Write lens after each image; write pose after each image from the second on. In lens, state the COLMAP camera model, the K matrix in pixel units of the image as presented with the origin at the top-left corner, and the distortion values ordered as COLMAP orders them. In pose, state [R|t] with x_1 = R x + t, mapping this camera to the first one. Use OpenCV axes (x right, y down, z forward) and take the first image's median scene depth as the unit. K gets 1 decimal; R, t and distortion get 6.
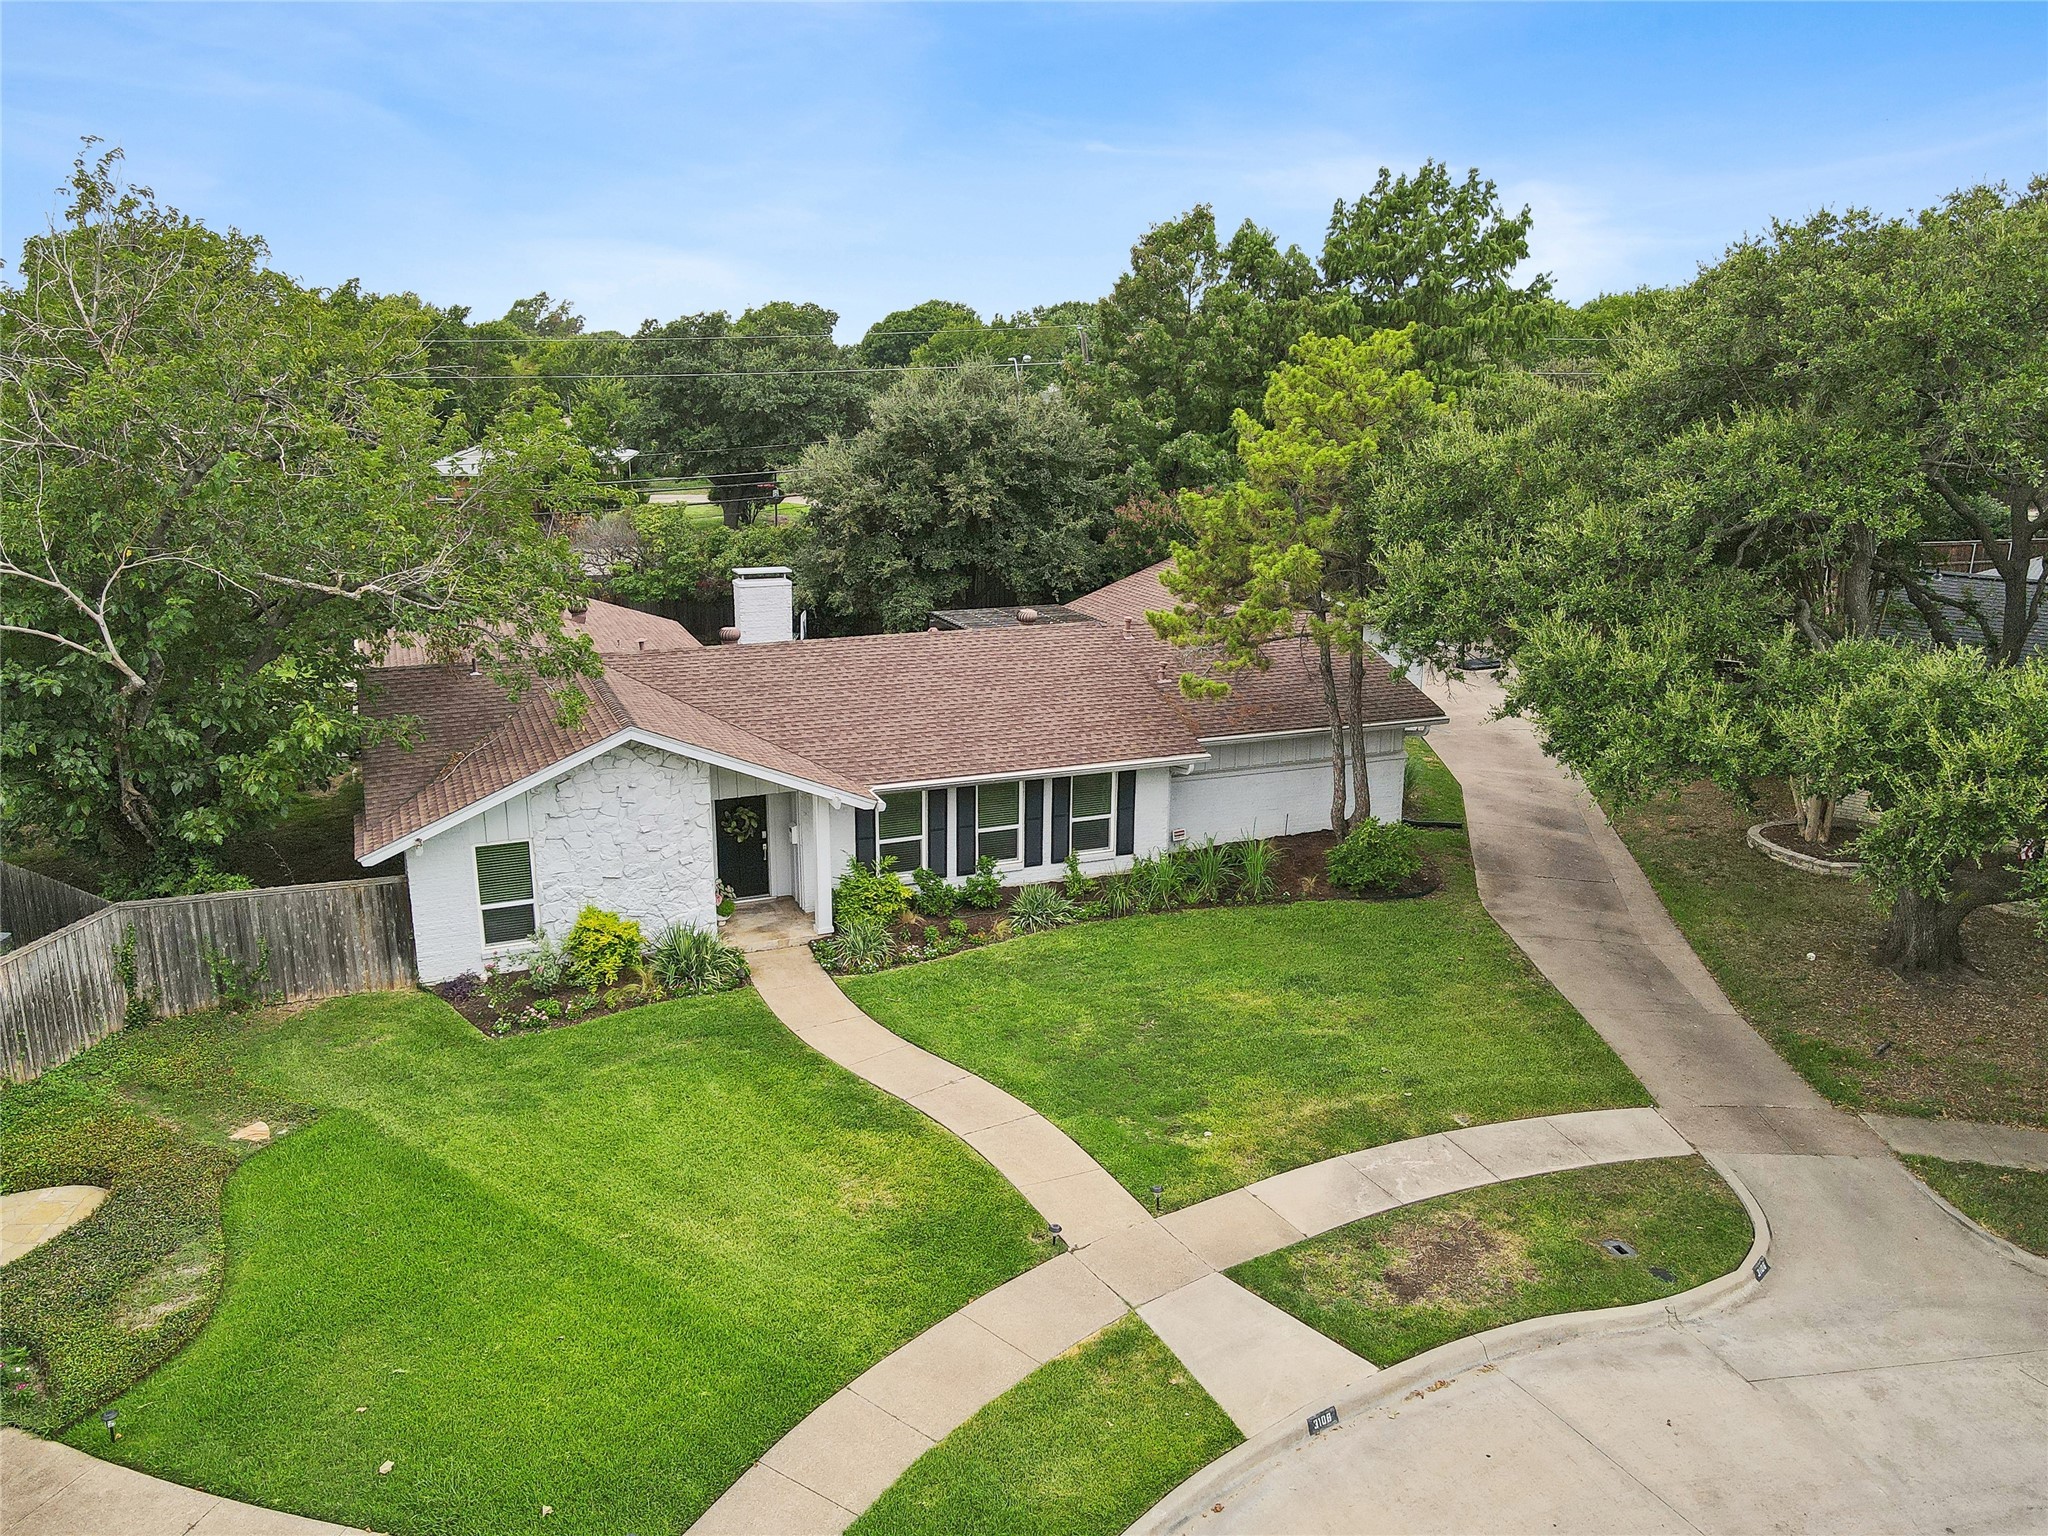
lens RADIAL K [[1548.0, 0, 1024.0], [0, 1548.0, 768.0], [0, 0, 1]] dist [-0.026319, 0.086768]
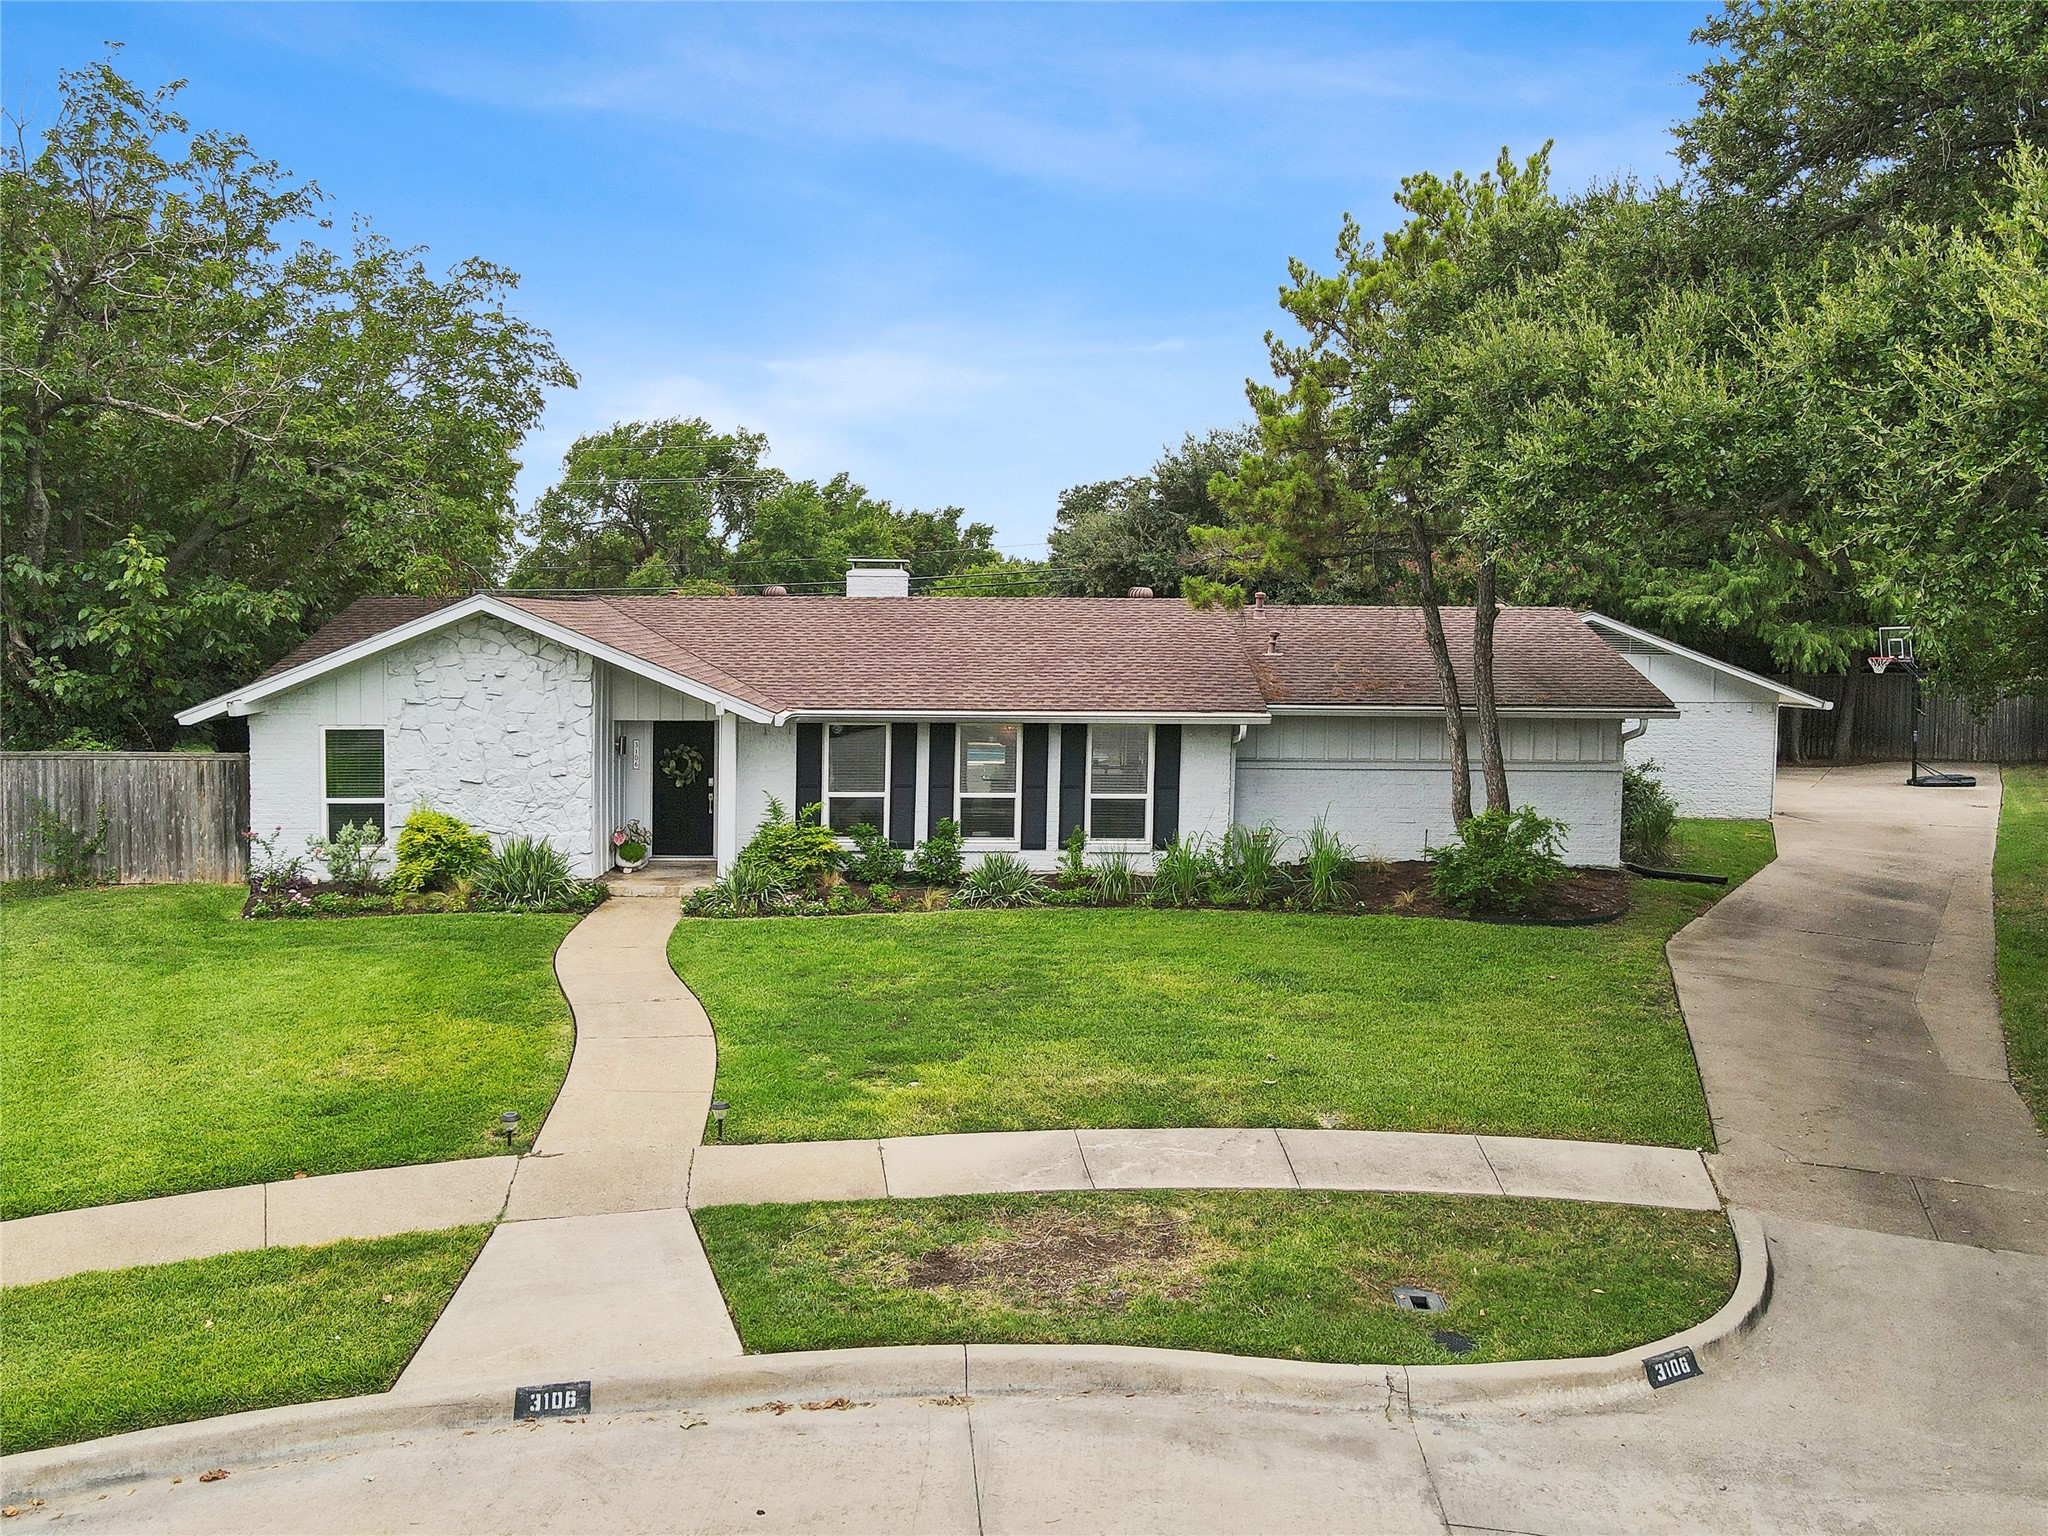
lens RADIAL K [[1549.0, 0, 1024.0], [0, 1549.0, 768.0], [0, 0, 1]] dist [0.010573, 0.010881]
pose [[0.924582, 0.025189, -0.380149, 0.359333], [-0.093378, 0.982360, -0.162018, 0.181454], [0.369362, 0.185296, 0.910624, 0.342250]]
